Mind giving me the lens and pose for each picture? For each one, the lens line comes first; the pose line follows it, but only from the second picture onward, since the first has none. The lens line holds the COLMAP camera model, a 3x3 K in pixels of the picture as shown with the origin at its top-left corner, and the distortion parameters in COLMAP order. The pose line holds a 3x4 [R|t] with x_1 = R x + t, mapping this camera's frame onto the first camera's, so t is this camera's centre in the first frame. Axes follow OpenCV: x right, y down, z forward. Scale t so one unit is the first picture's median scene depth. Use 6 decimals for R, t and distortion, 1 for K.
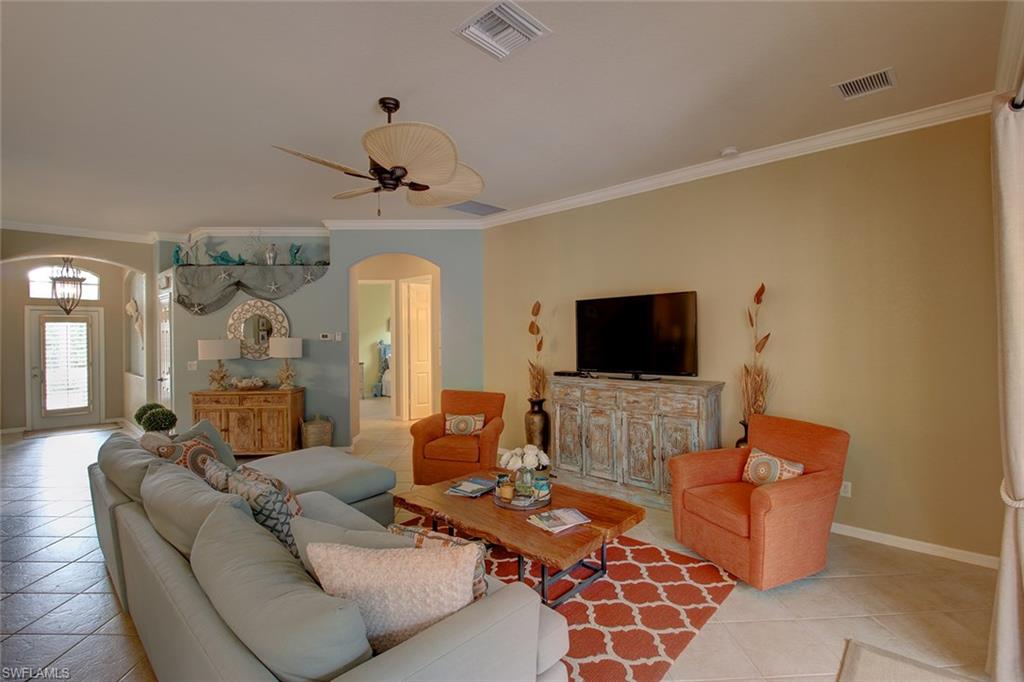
lens RADIAL K [[471.7, 0, 518.9], [0, 471.7, 331.9], [0, 0, 1]] dist [-0.007615, -0.008120]
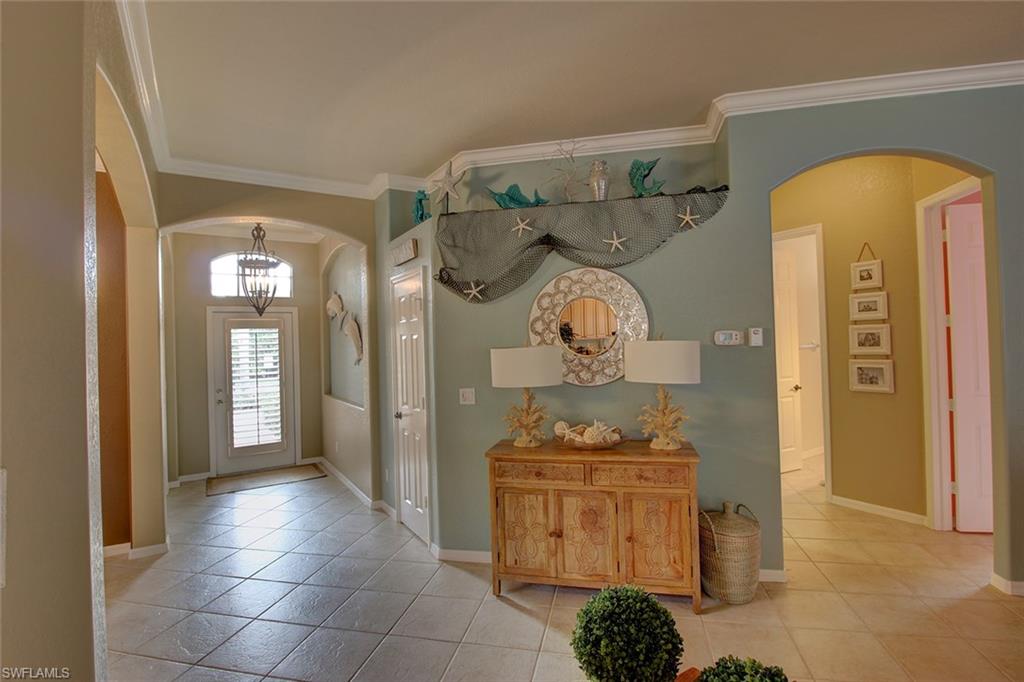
lens RADIAL K [[471.7, 0, 518.8], [0, 471.7, 331.4], [0, 0, 1]] dist [-0.007615, -0.008120]
pose [[0.971918, -0.026378, -0.233837, -0.492715], [0.023504, 0.999610, -0.015070, 0.006151], [0.234144, 0.009151, 0.972159, 0.467897]]
